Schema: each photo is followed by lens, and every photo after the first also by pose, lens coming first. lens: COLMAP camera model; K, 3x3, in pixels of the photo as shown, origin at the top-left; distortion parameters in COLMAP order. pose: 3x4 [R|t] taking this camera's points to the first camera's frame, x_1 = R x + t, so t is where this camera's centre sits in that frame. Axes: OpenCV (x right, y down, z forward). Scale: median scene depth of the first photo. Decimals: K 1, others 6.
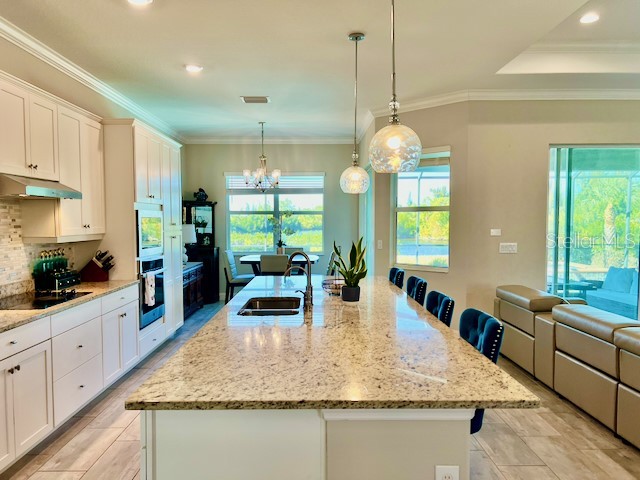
lens RADIAL K [[481.9, 0, 319.3], [0, 481.9, 241.8], [0, 0, 1]] dist [0.056074, -0.066609]
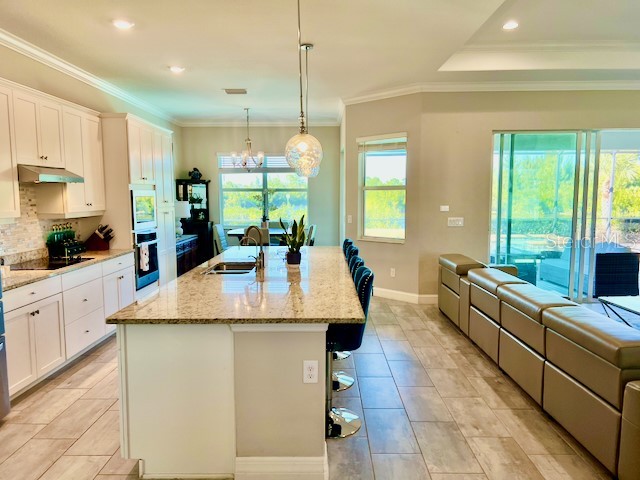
lens RADIAL K [[481.9, 0, 320.7], [0, 481.9, 241.3], [0, 0, 1]] dist [0.056074, -0.066609]
pose [[0.999832, -0.000199, -0.018348, 0.110677], [0.001179, 0.998572, 0.053407, -0.004018], [0.018311, -0.053420, 0.998404, -0.187838]]
